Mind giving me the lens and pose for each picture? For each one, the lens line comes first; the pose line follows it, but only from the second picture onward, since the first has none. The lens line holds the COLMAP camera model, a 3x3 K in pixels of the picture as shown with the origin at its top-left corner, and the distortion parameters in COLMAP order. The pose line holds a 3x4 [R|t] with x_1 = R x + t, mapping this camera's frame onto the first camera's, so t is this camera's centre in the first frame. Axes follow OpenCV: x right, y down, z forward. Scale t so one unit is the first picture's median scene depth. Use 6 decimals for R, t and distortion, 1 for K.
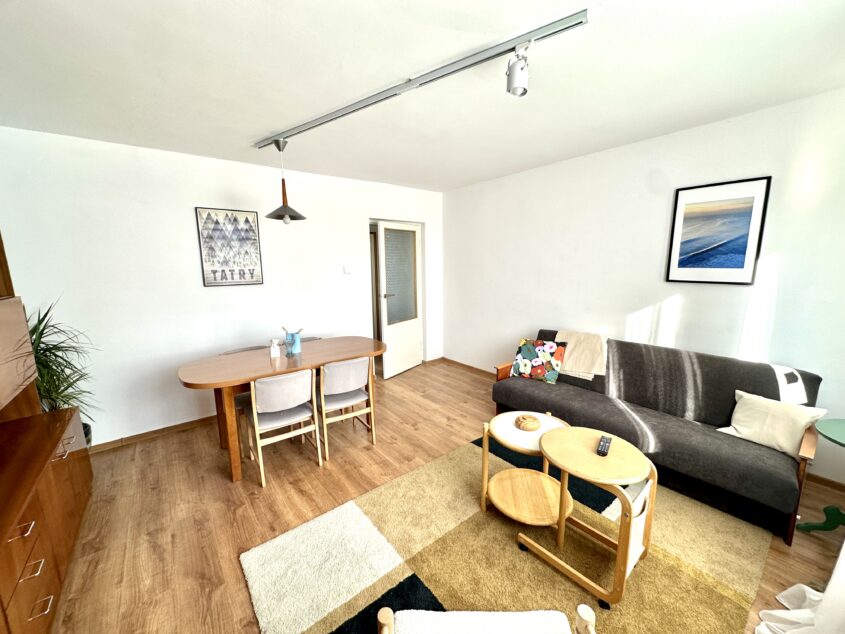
lens RADIAL K [[334.9, 0, 422.5], [0, 334.9, 317.0], [0, 0, 1]] dist [-0.002022, 0.000055]
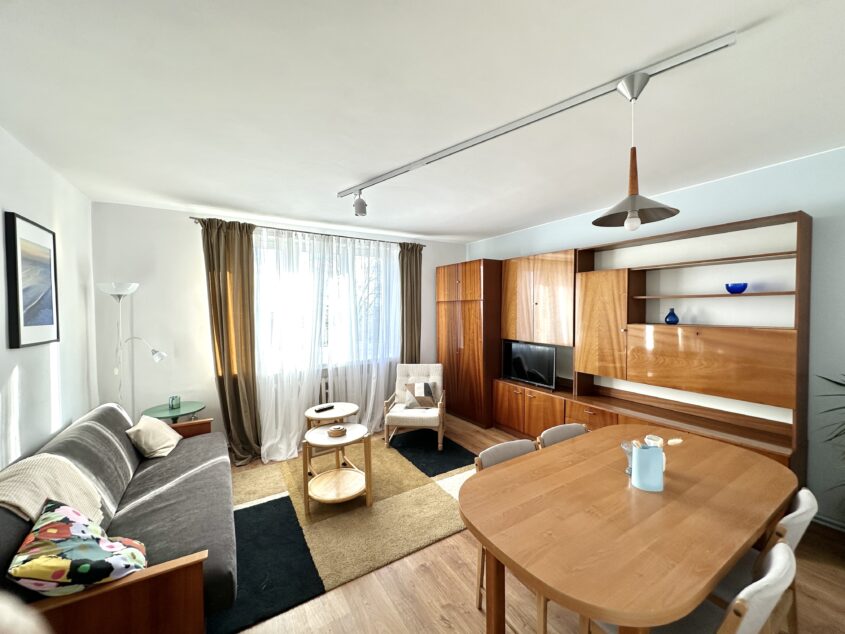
lens RADIAL K [[334.9, 0, 422.5], [0, 334.9, 317.0], [0, 0, 1]] dist [-0.002022, 0.000055]
pose [[-0.992387, 0.031963, 0.118939, -0.144018], [0.052525, 0.983345, 0.173994, -0.253878], [-0.111397, 0.178917, -0.977537, 1.639990]]
